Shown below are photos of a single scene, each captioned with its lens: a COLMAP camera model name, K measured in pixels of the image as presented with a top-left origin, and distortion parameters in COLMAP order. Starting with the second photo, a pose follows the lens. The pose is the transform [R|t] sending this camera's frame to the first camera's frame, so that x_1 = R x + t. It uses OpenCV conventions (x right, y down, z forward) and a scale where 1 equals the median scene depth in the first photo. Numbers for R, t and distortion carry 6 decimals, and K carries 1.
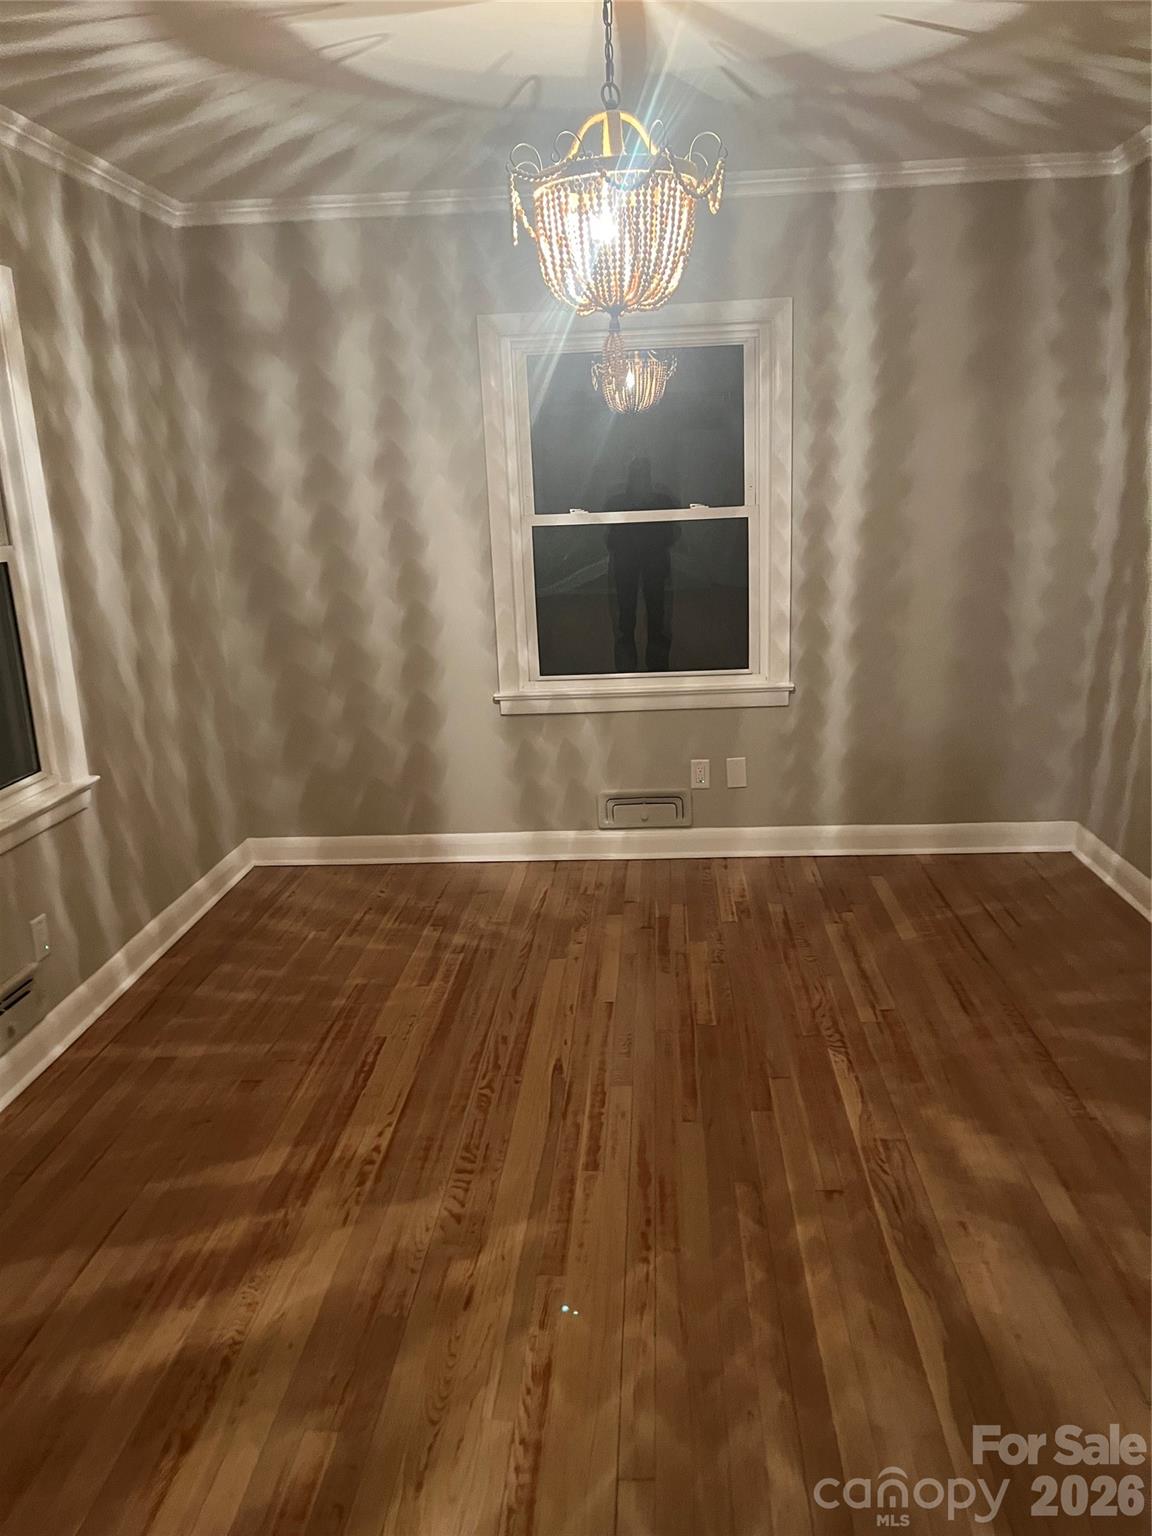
lens RADIAL K [[1191.8, 0, 547.4], [0, 1191.8, 759.4], [0, 0, 1]] dist [0.100615, -0.160225]
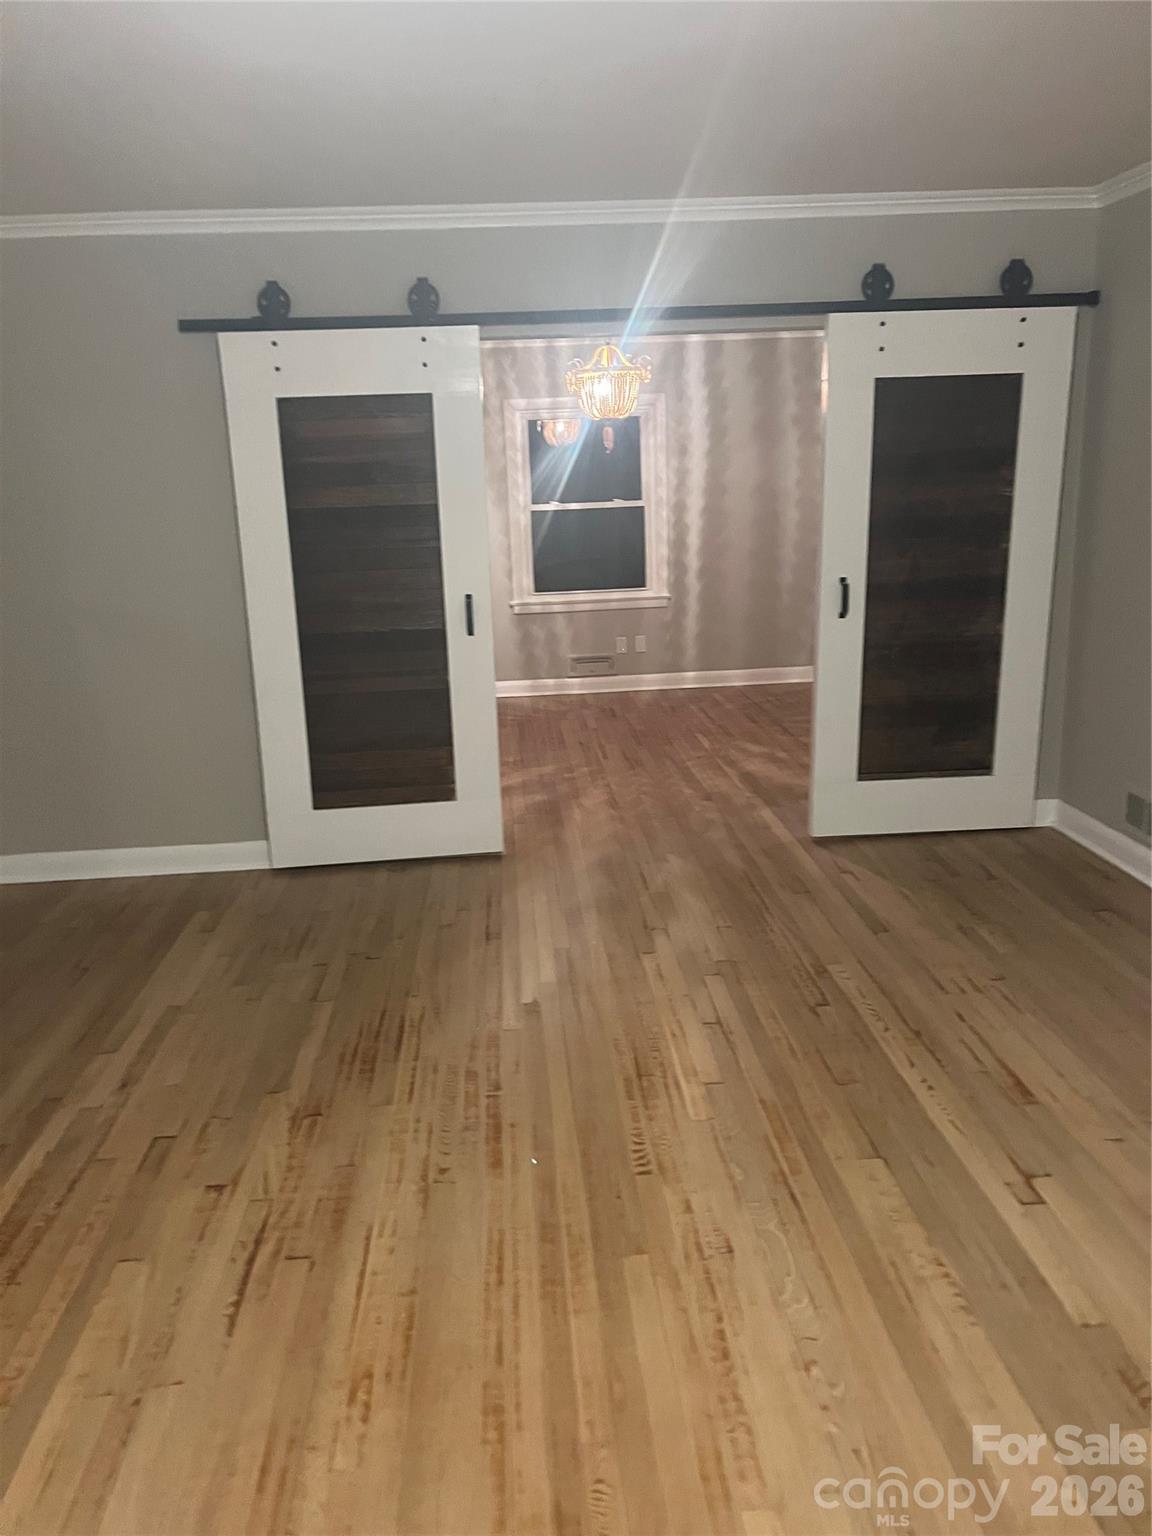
lens RADIAL K [[1191.8, 0, 547.4], [0, 1191.8, 759.4], [0, 0, 1]] dist [0.100615, -0.160225]
pose [[0.991608, -0.025412, 0.126757, -0.230083], [0.026551, 0.999621, -0.007300, 0.204179], [-0.126524, 0.010605, 0.991907, -0.837257]]
